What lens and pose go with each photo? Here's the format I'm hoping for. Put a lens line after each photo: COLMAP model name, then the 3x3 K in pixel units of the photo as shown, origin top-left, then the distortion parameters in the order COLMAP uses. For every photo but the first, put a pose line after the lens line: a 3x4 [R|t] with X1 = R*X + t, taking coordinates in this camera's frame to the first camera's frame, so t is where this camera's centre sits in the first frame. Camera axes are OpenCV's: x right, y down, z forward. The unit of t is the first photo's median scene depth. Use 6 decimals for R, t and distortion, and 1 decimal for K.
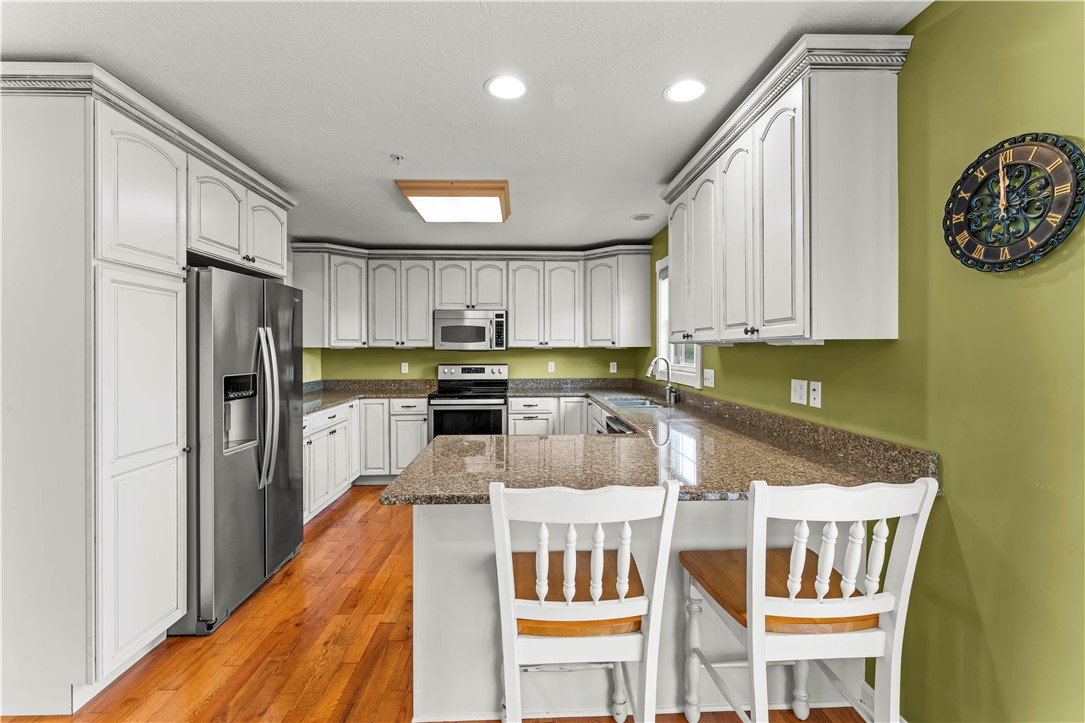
lens RADIAL K [[454.2, 0, 538.7], [0, 454.2, 351.6], [0, 0, 1]] dist [-0.002446, -0.000291]
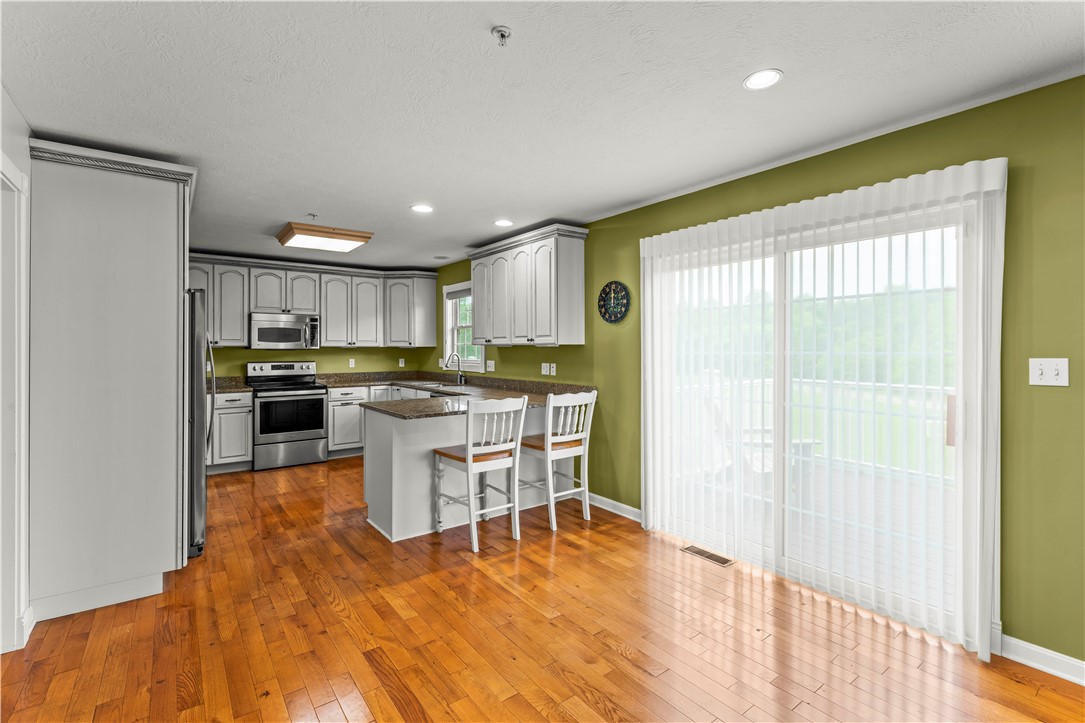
lens RADIAL K [[493.1, 0, 542.2], [0, 493.1, 350.4], [0, 0, 1]] dist [-0.000648, -0.000118]
pose [[0.813711, -0.001595, 0.581268, -0.372266], [0.002285, 0.999997, -0.000454, 0.002123], [-0.581266, 0.001697, 0.813712, -0.410721]]
